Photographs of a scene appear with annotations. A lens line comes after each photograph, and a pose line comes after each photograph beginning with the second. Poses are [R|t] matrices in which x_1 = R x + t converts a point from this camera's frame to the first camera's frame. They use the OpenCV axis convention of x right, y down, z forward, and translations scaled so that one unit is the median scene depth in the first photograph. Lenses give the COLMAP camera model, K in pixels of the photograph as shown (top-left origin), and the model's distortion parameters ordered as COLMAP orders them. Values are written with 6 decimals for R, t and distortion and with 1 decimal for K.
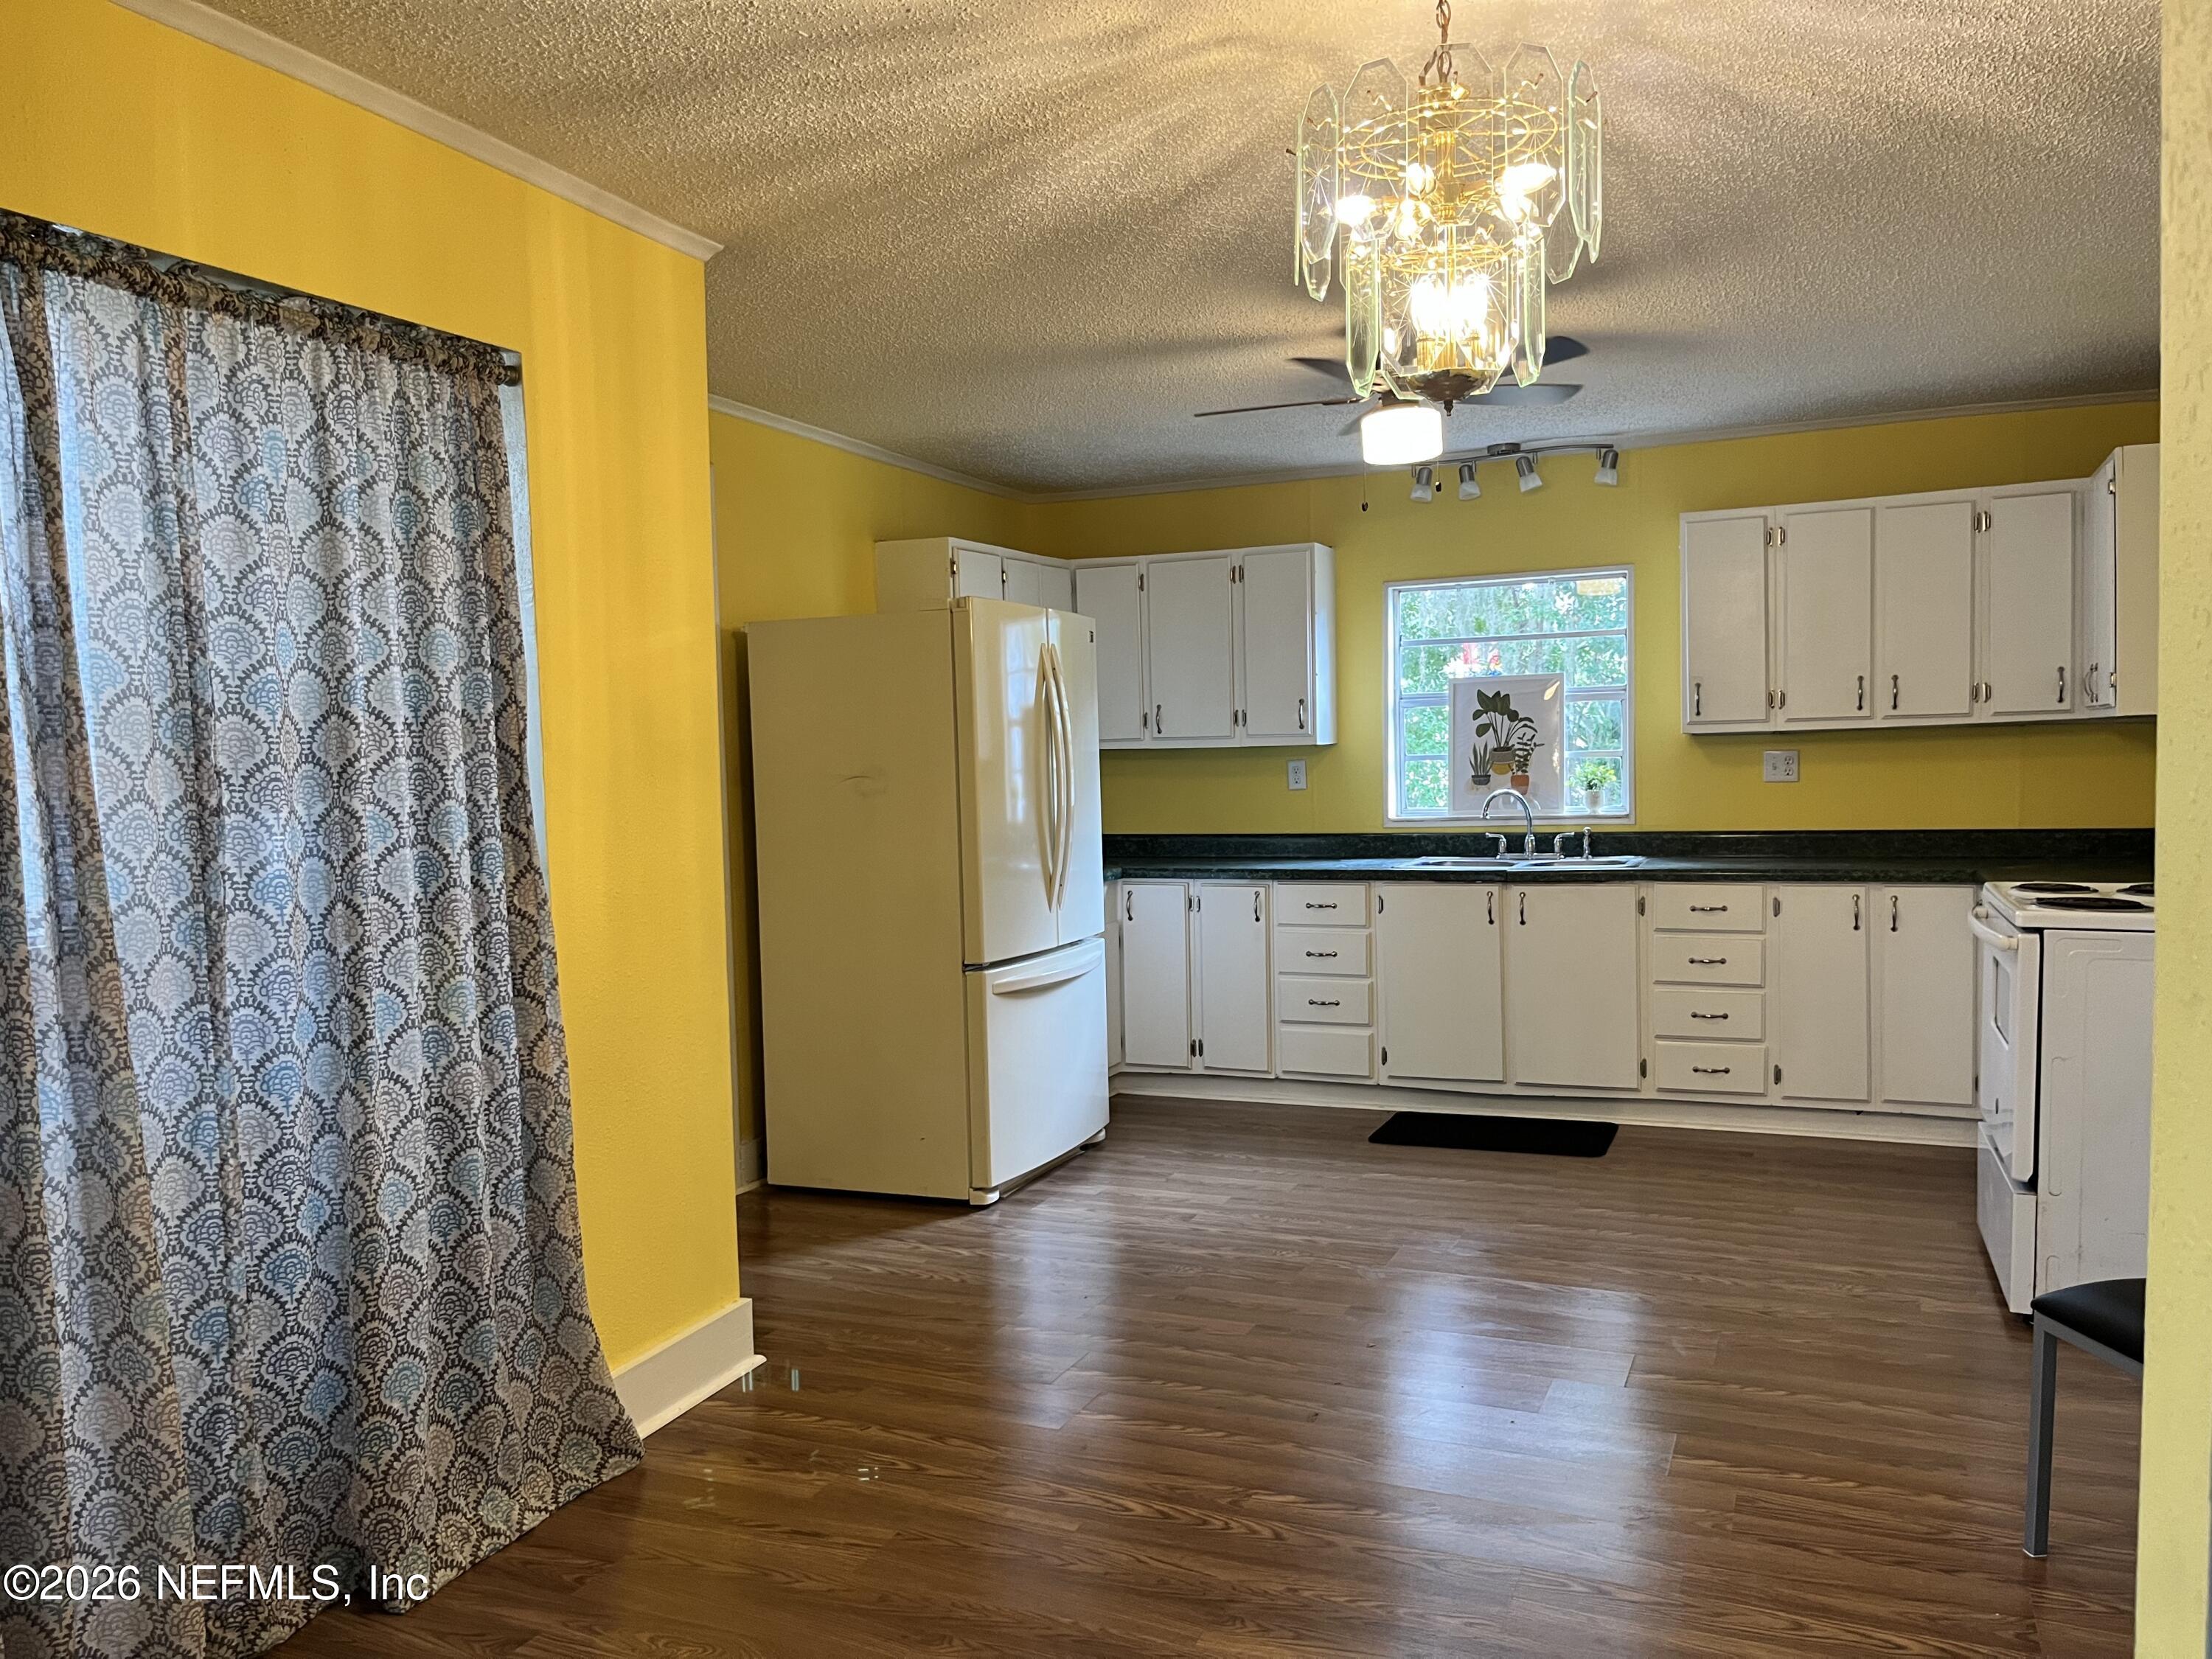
lens RADIAL K [[1675.7, 0, 1099.7], [0, 1675.7, 849.7], [0, 0, 1]] dist [0.060994, -0.083723]
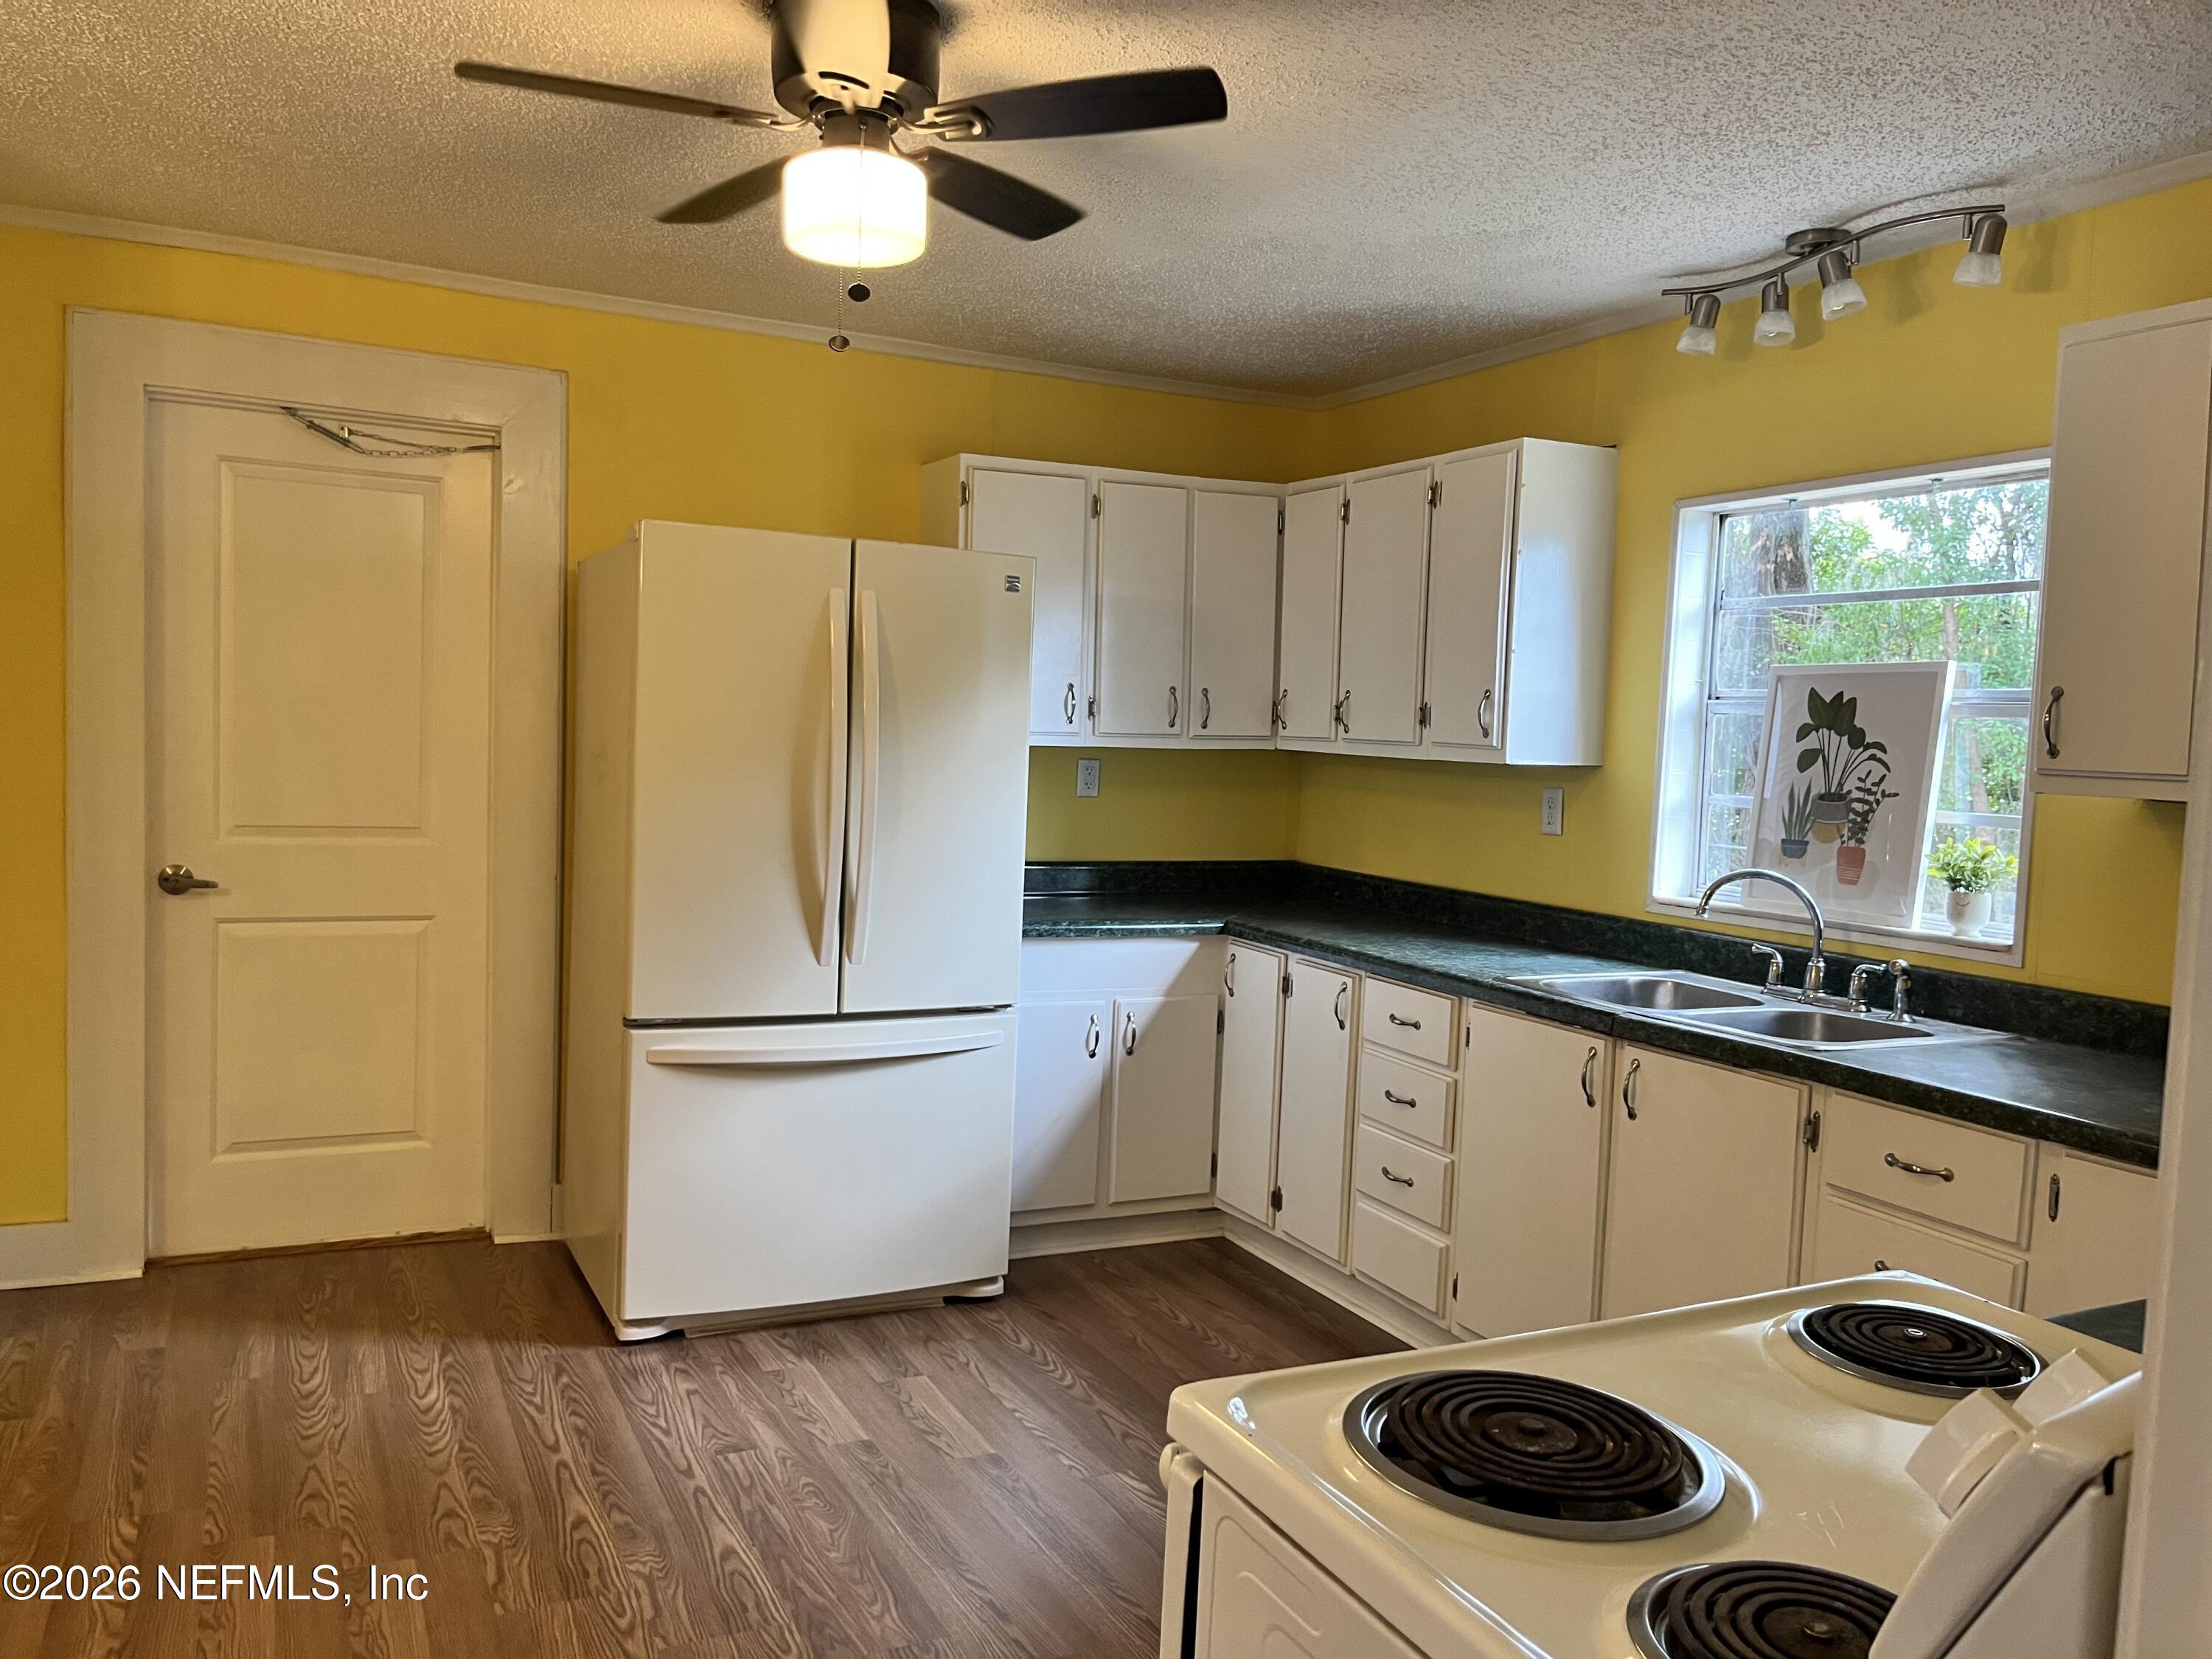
lens RADIAL K [[1675.7, 0, 1091.2], [0, 1675.7, 843.2], [0, 0, 1]] dist [0.060994, -0.083723]
pose [[0.754211, 0.101612, -0.648722, 0.473932], [-0.095782, 0.994412, 0.044402, -0.052375], [0.649609, 0.028648, 0.759729, 0.480816]]
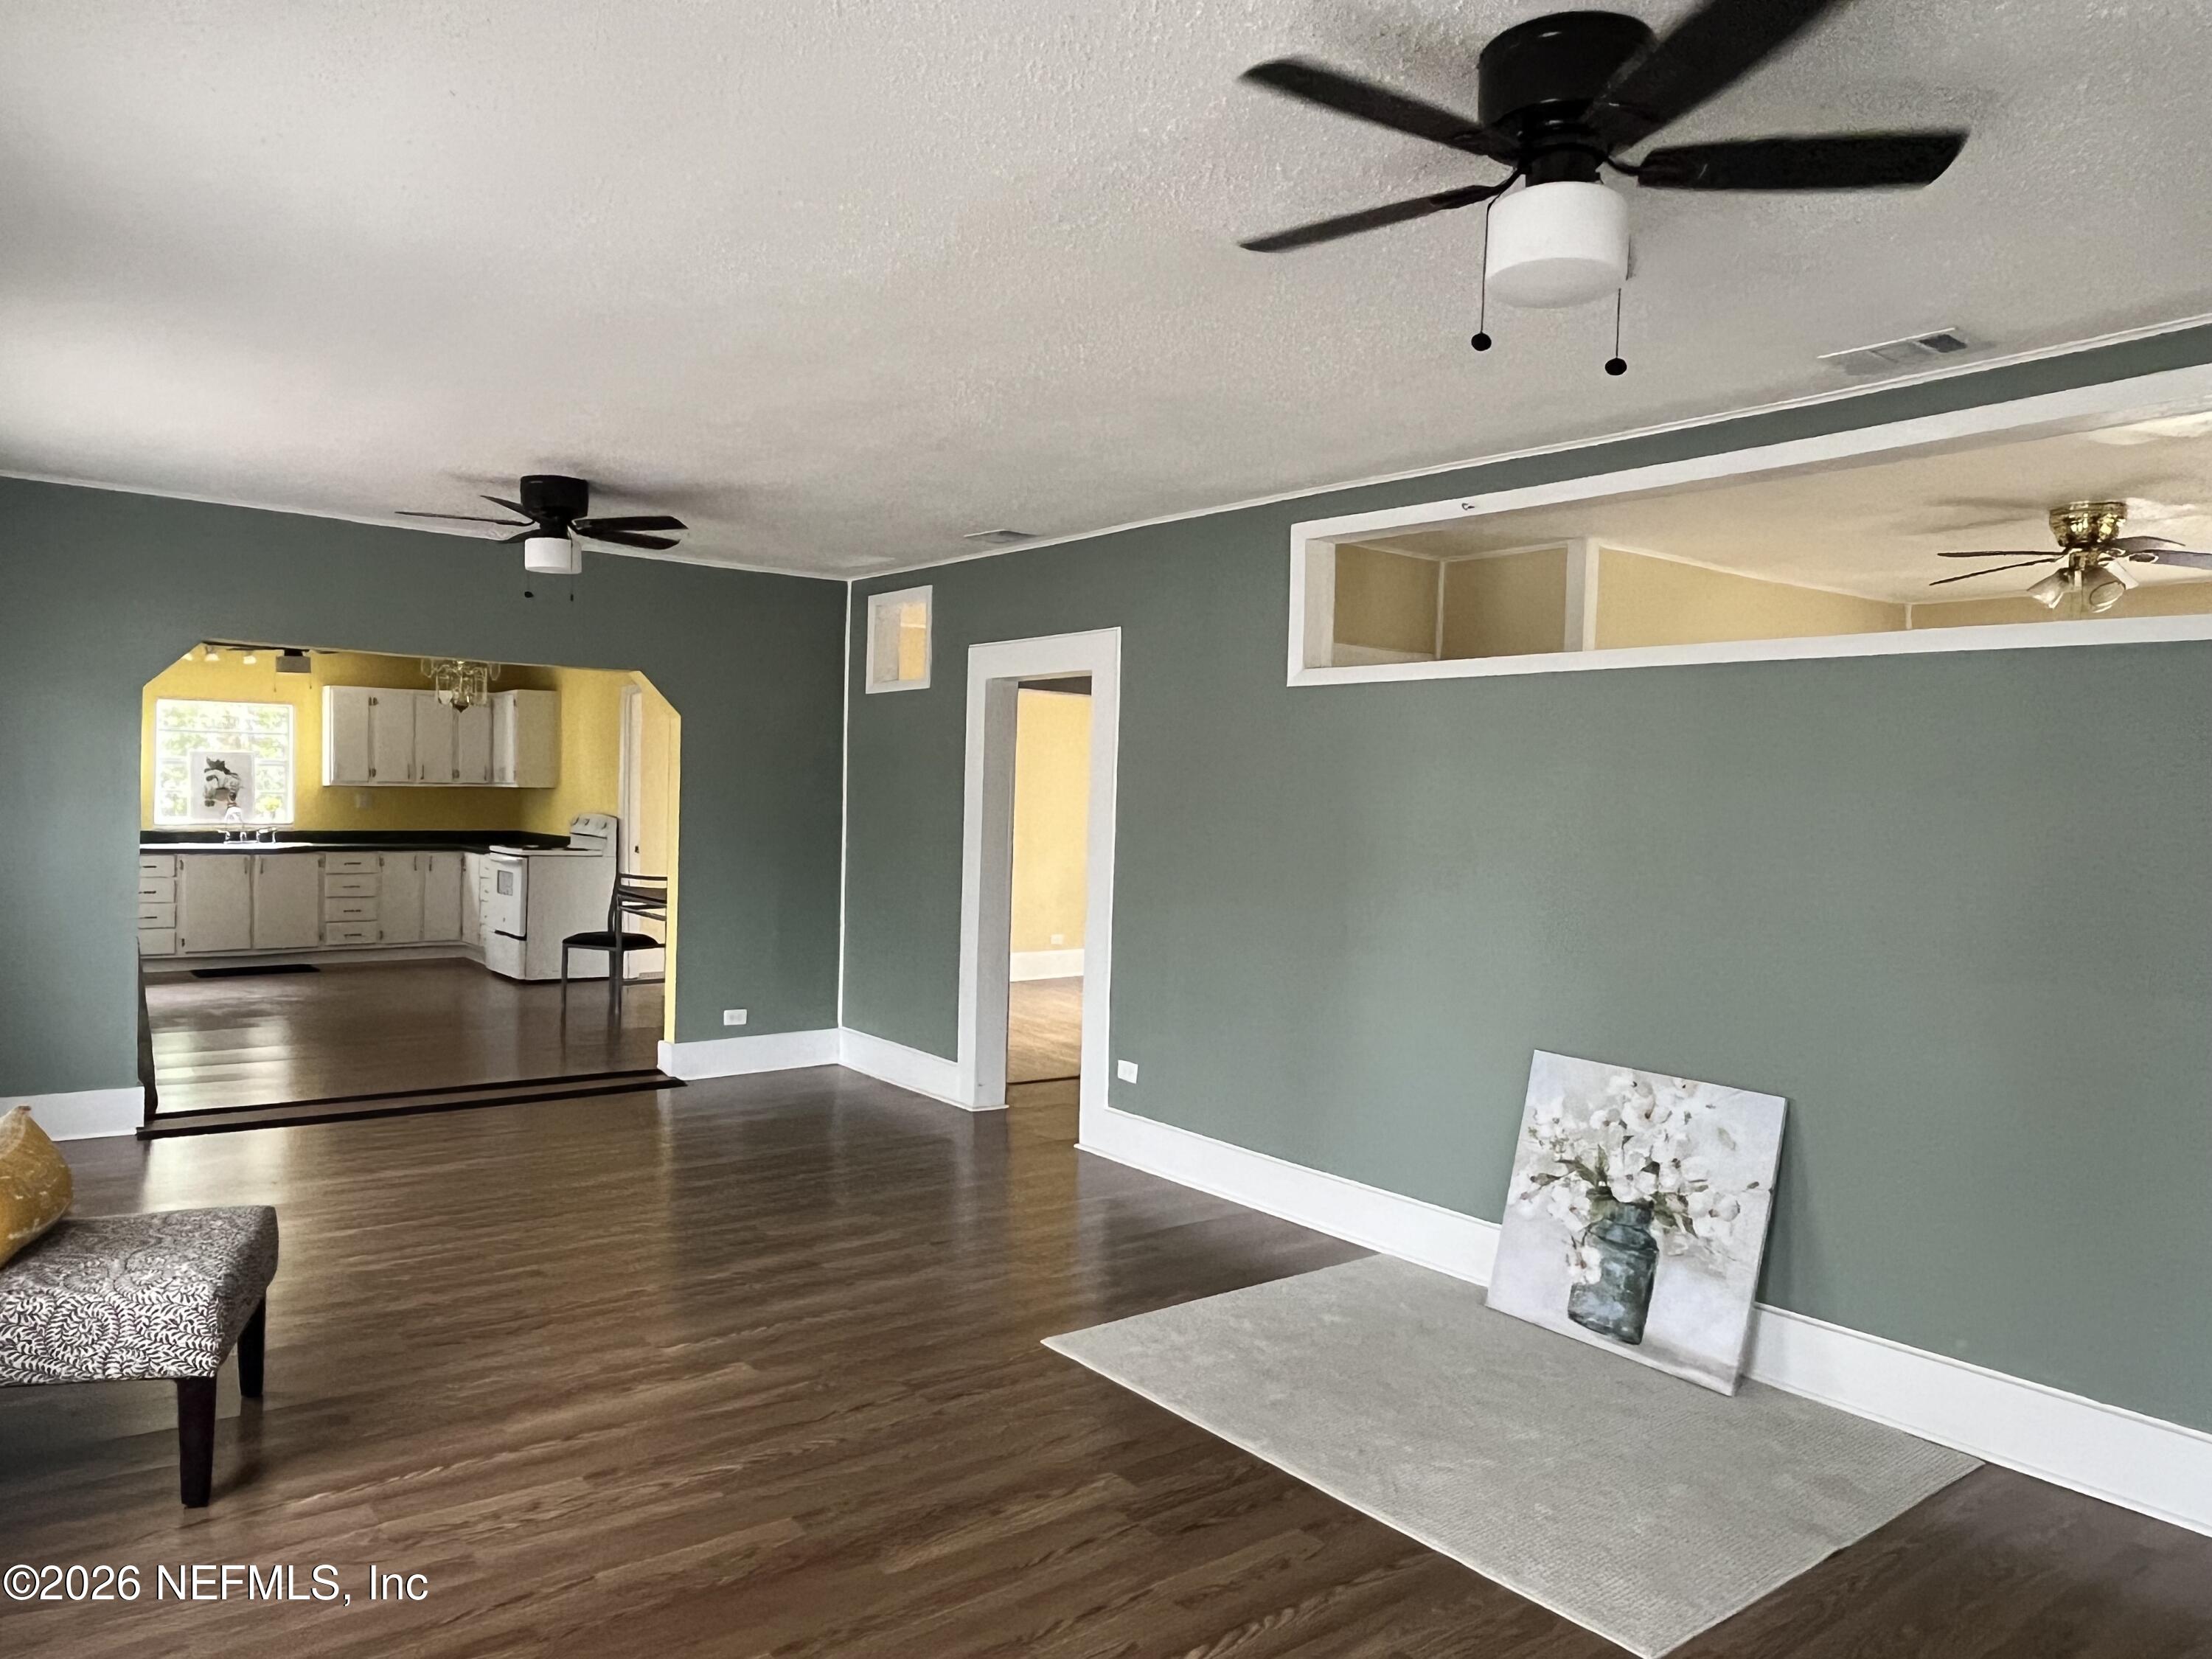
lens RADIAL K [[1486.8, 0, 1098.5], [0, 1486.8, 828.1], [0, 0, 1]] dist [-0.003158, -0.004673]
pose [[0.492959, 0.014814, 0.869926, -0.865894], [0.016522, 0.999515, -0.026383, 0.055598], [-0.869896, 0.027378, 0.492475, -0.842145]]
